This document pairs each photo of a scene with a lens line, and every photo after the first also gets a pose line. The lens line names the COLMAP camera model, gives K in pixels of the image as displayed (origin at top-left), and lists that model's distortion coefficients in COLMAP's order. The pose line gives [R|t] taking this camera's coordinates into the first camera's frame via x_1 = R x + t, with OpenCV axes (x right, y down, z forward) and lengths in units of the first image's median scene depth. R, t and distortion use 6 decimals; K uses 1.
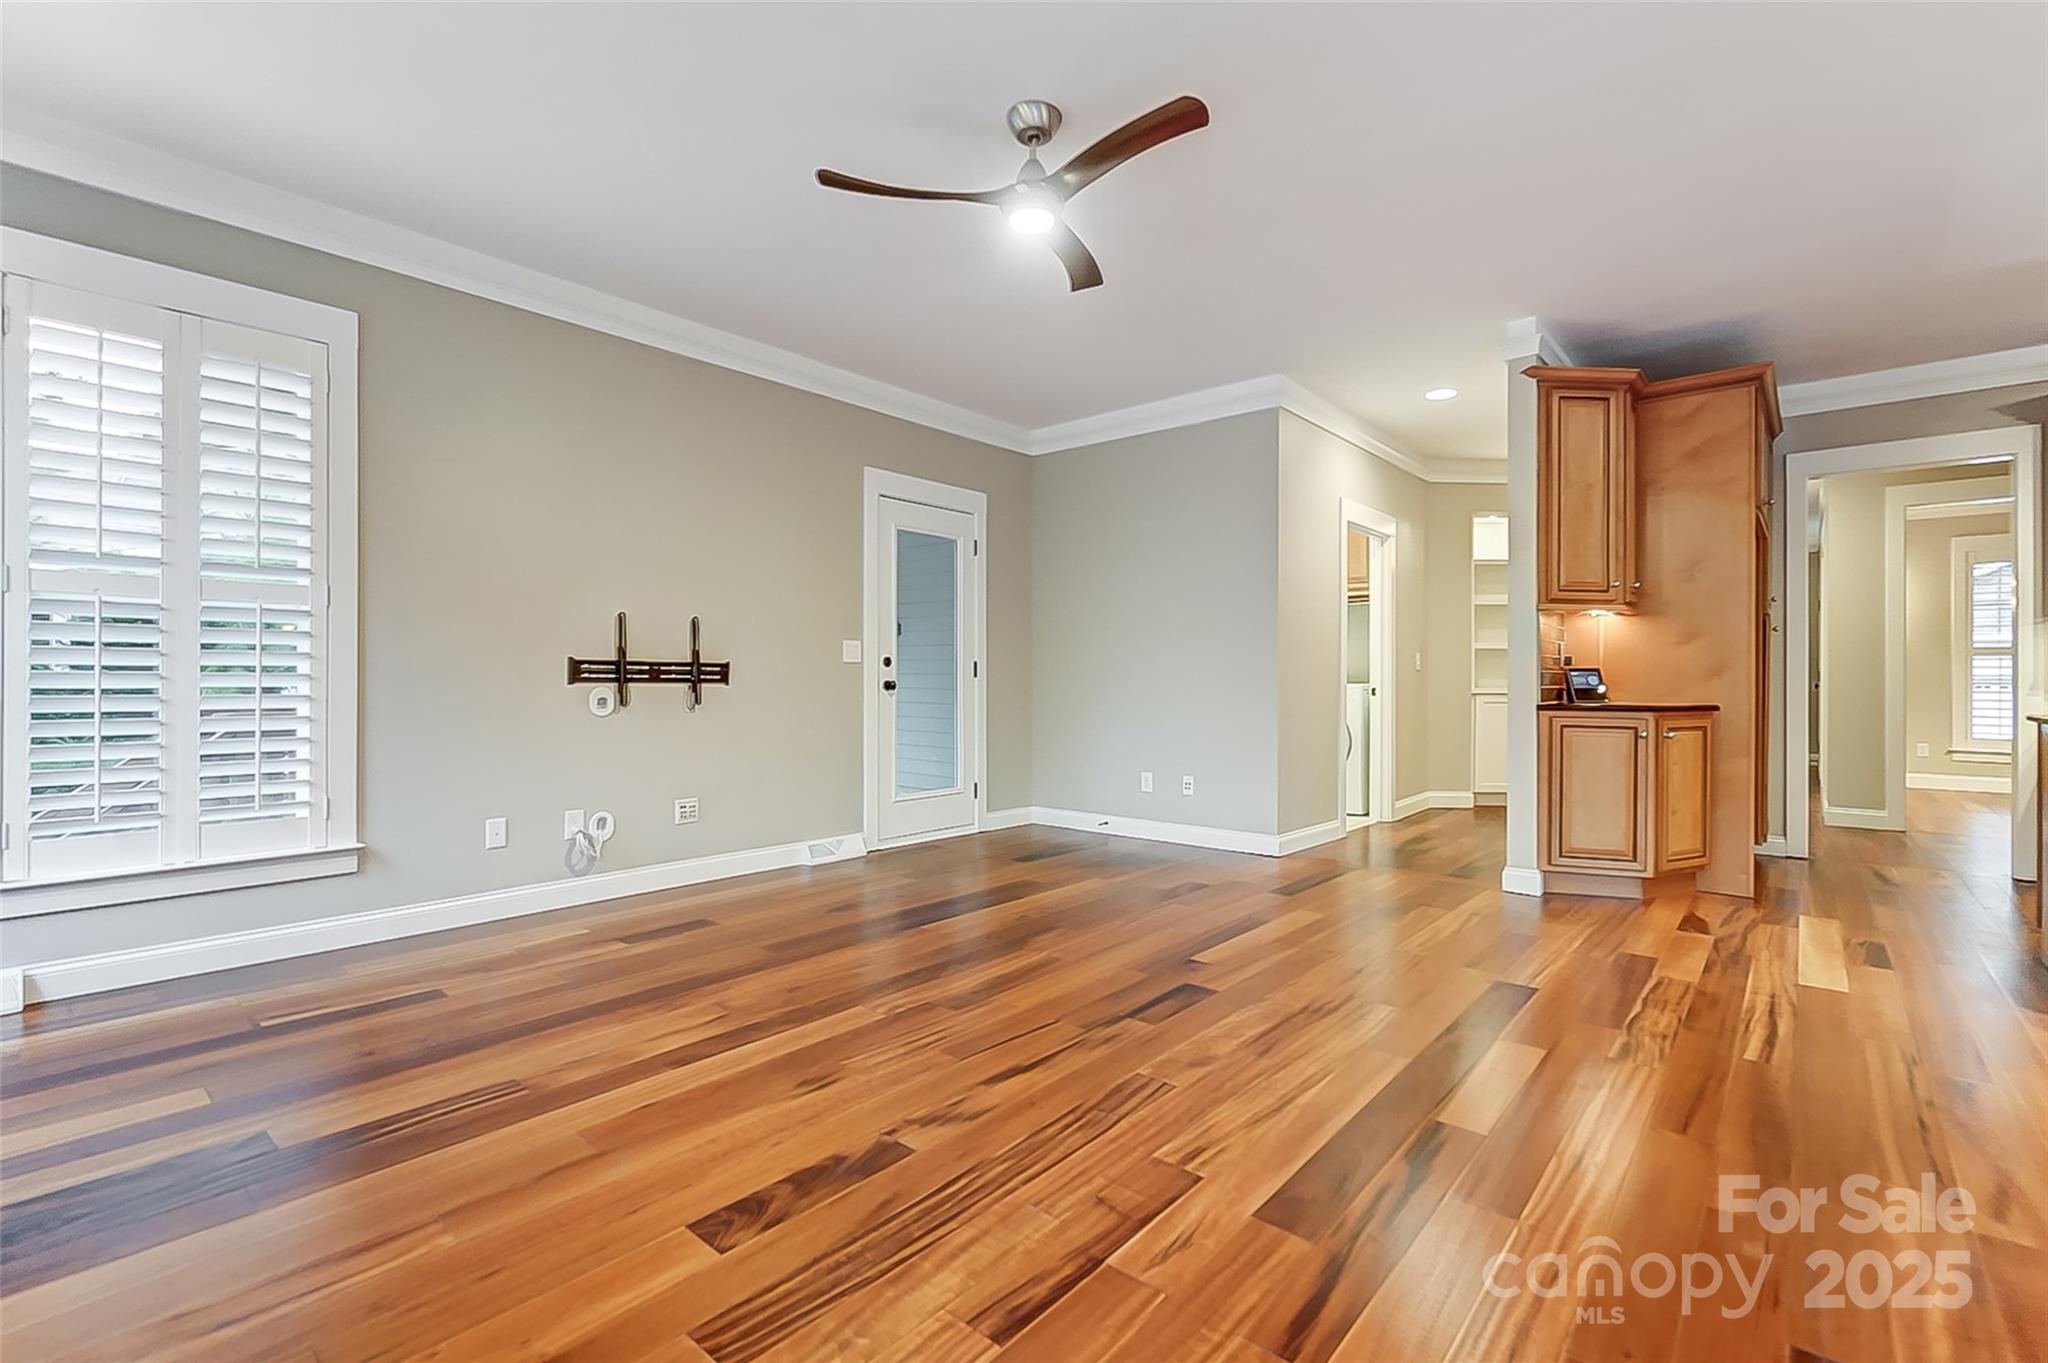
lens RADIAL K [[908.1, 0, 1010.1], [0, 908.1, 673.3], [0, 0, 1]] dist [-0.003167, -0.000238]
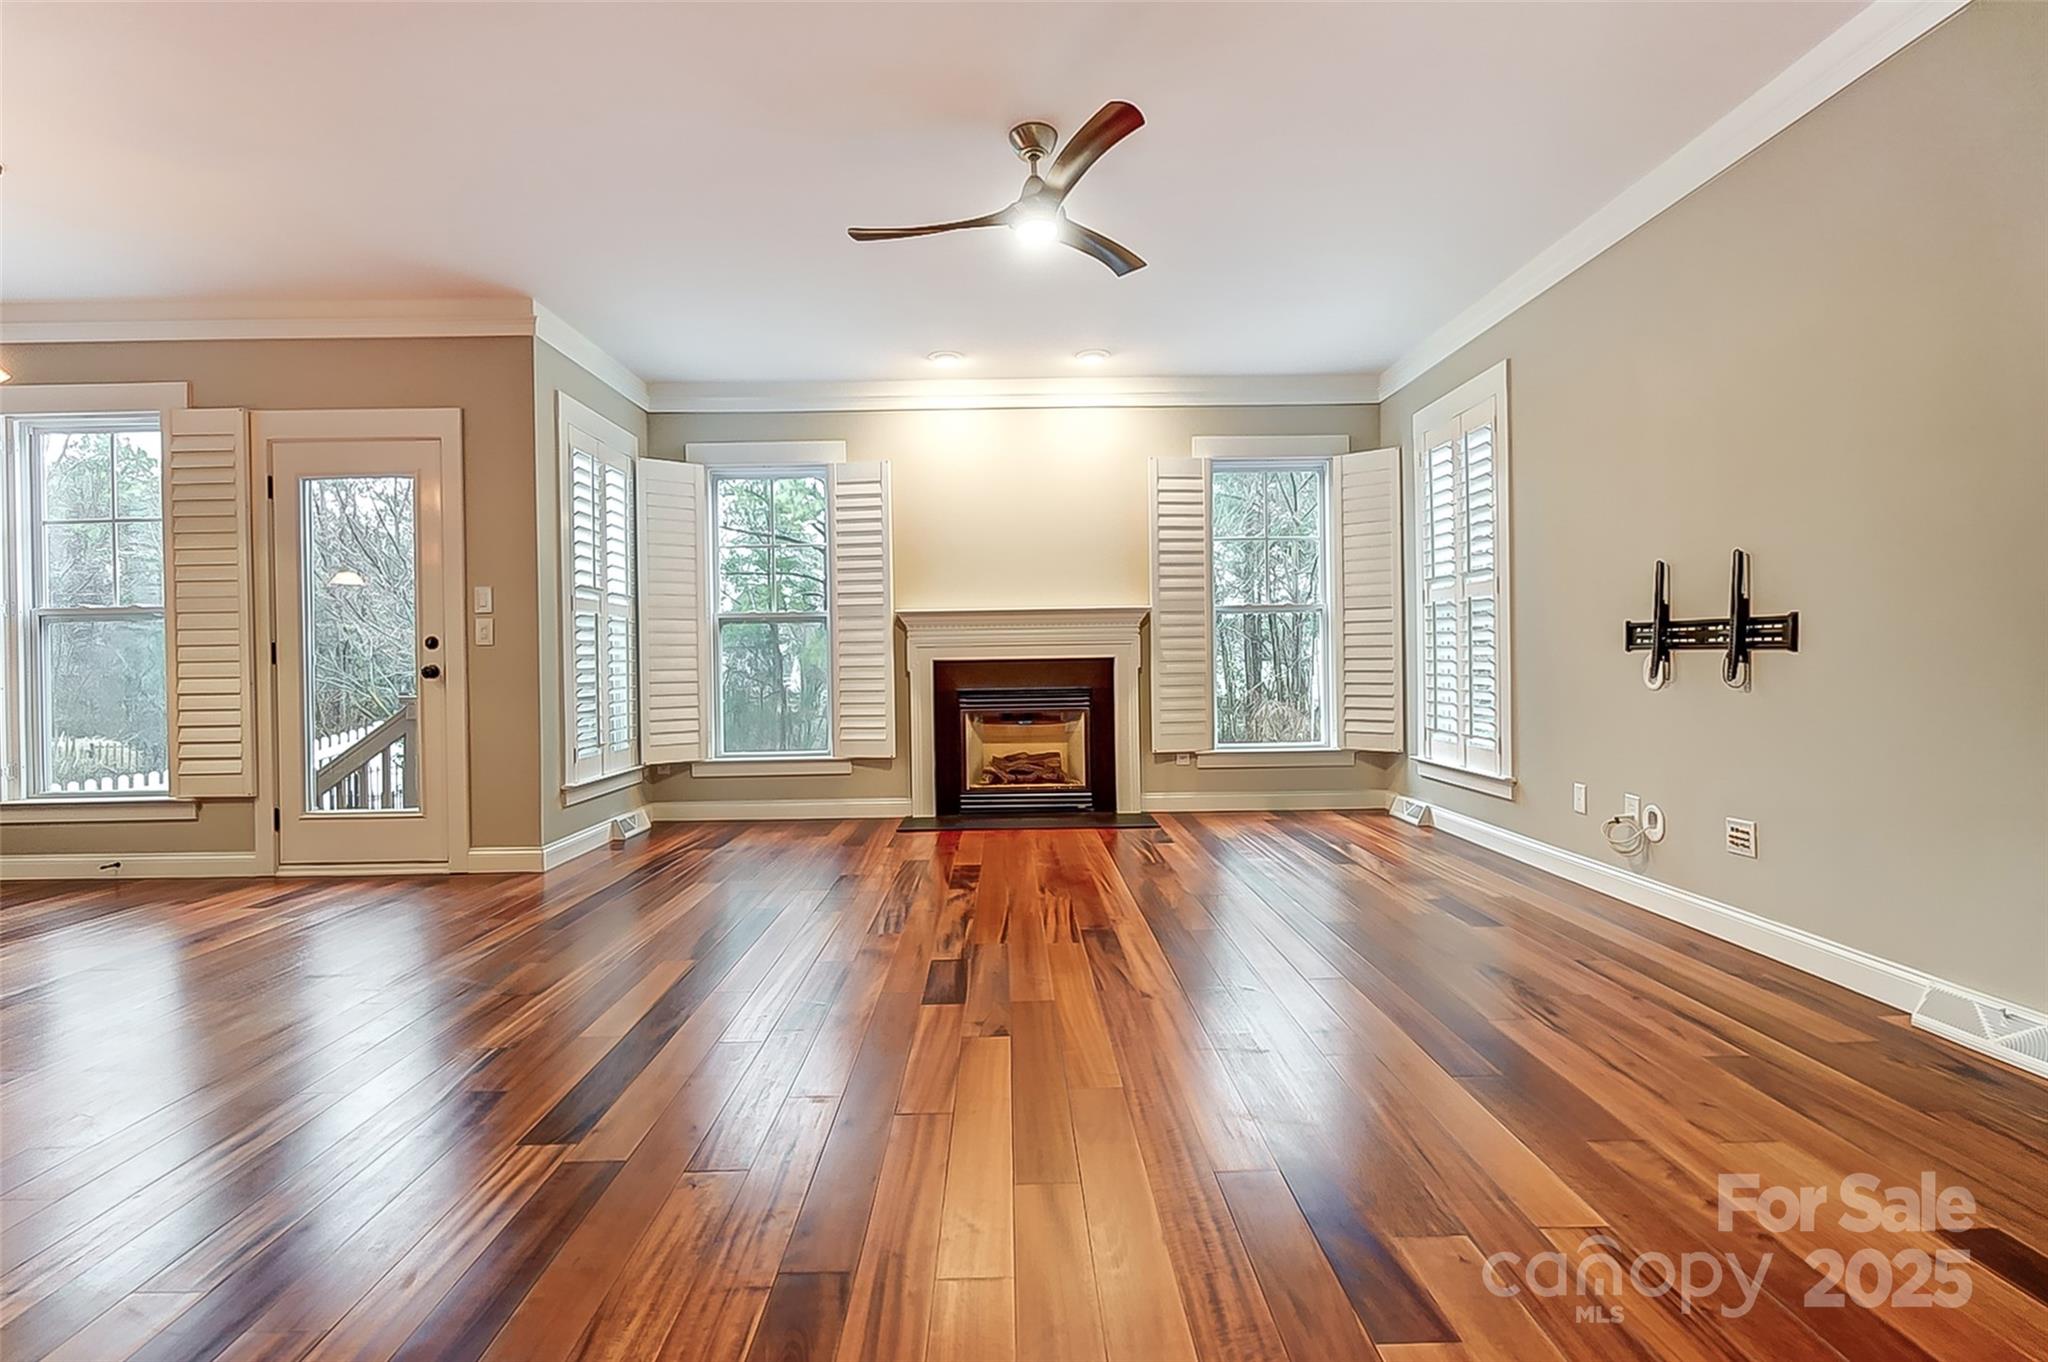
lens RADIAL K [[907.6, 0, 1009.9], [0, 907.6, 665.8], [0, 0, 1]] dist [-0.038037, 0.013488]
pose [[-0.744220, 0.013519, -0.667797, 0.503377], [0.015438, 0.999876, 0.003036, 0.013110], [0.667756, -0.008050, -0.744337, 1.152062]]
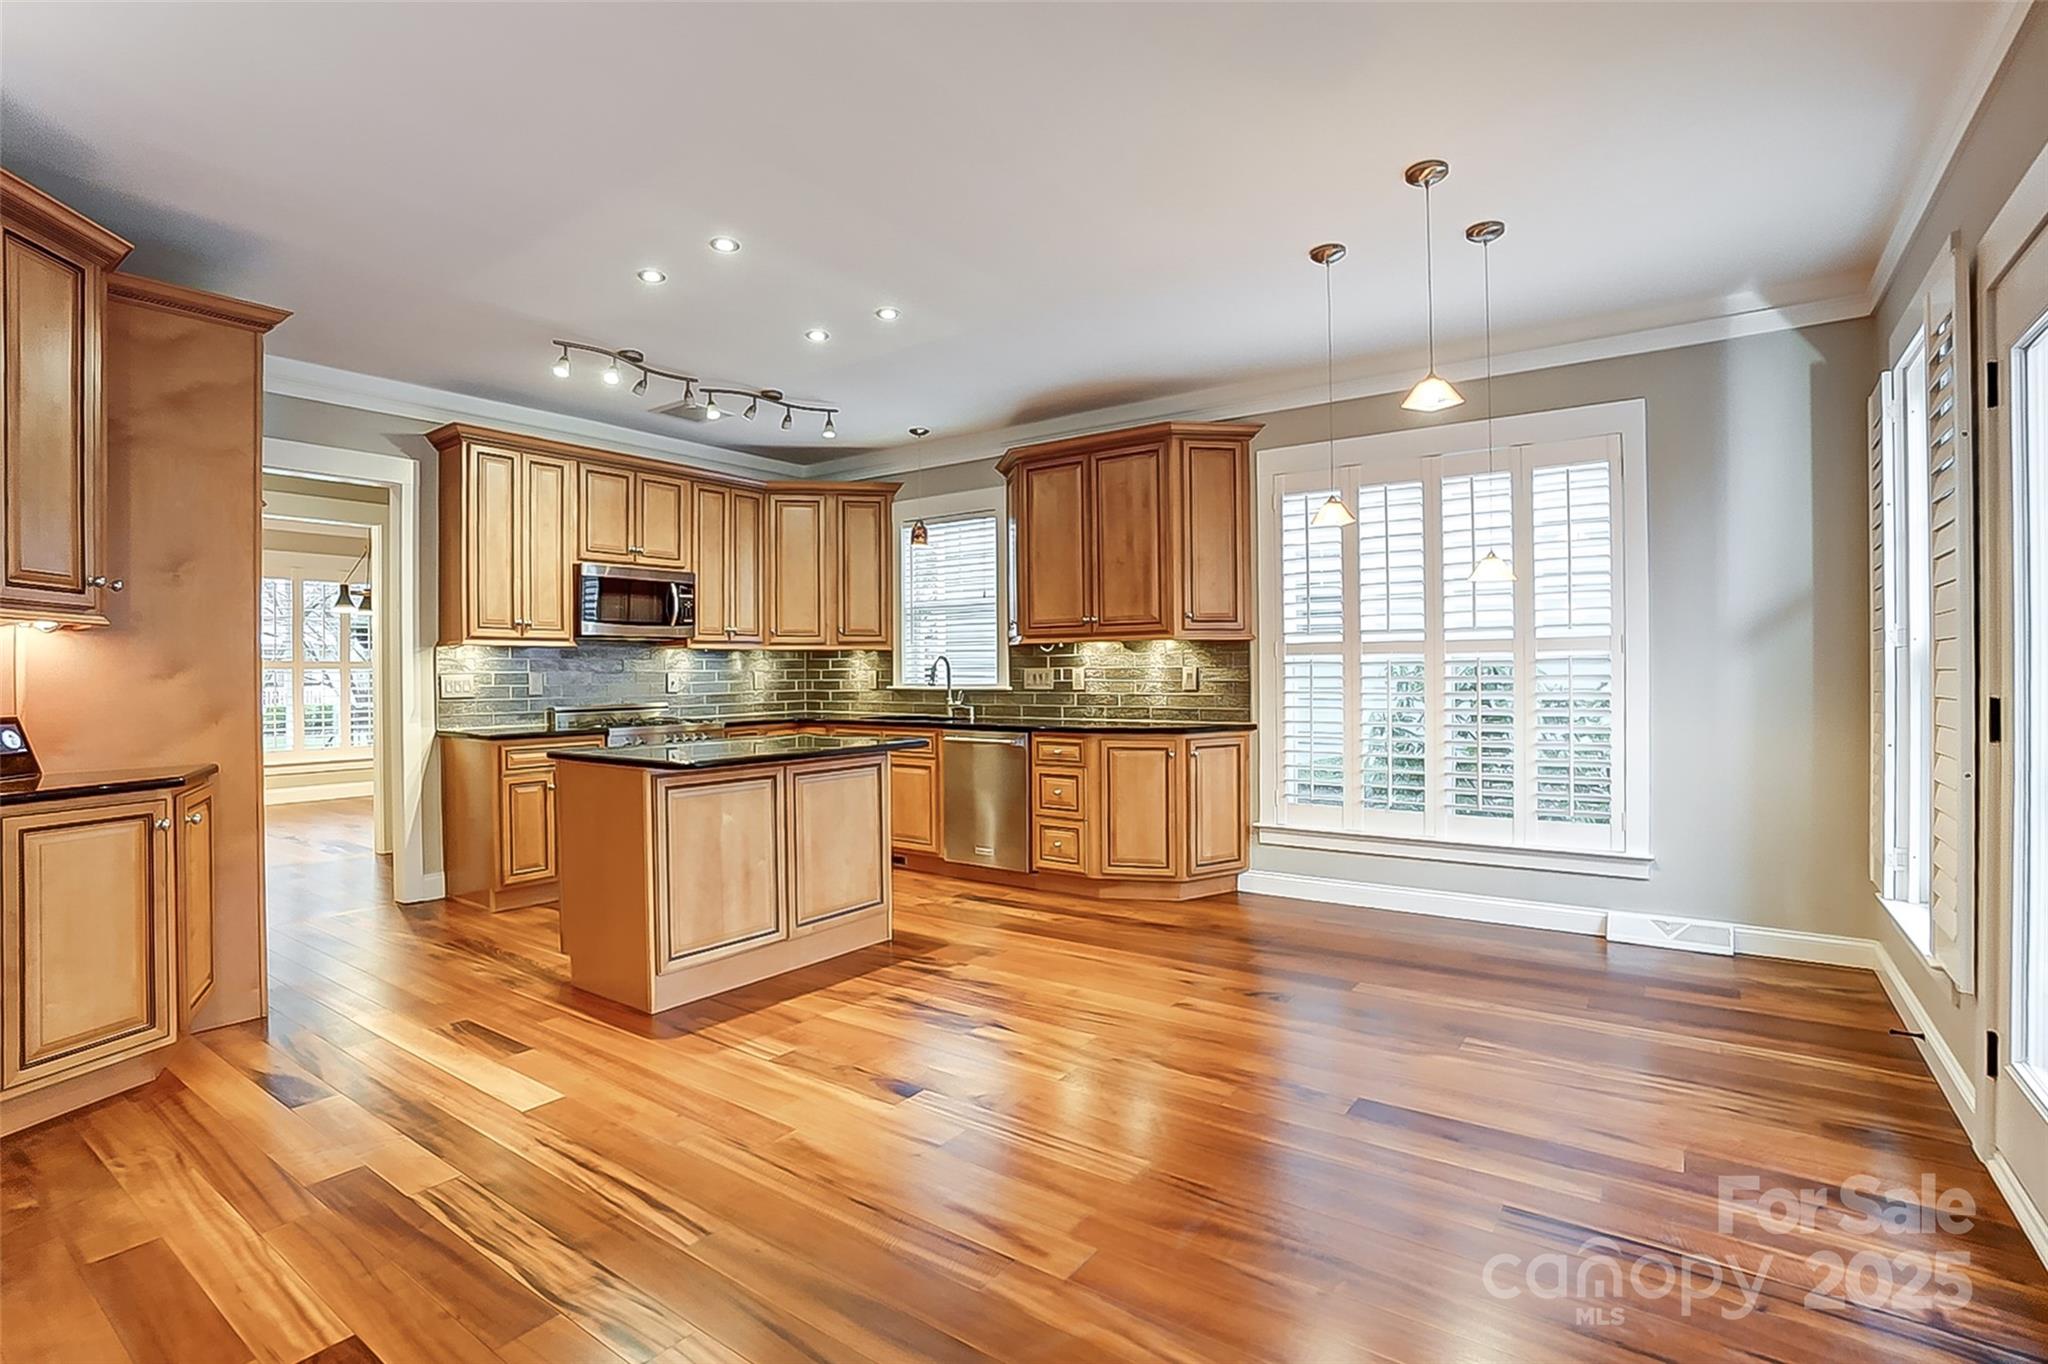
lens RADIAL K [[973.1, 0, 1028.7], [0, 973.1, 677.4], [0, 0, 1]] dist [-0.071486, 0.026193]
pose [[-0.101518, -0.009168, 0.994791, -0.012423], [0.002081, 0.999953, 0.009428, -0.038932], [-0.994832, 0.003027, -0.101494, 0.444077]]
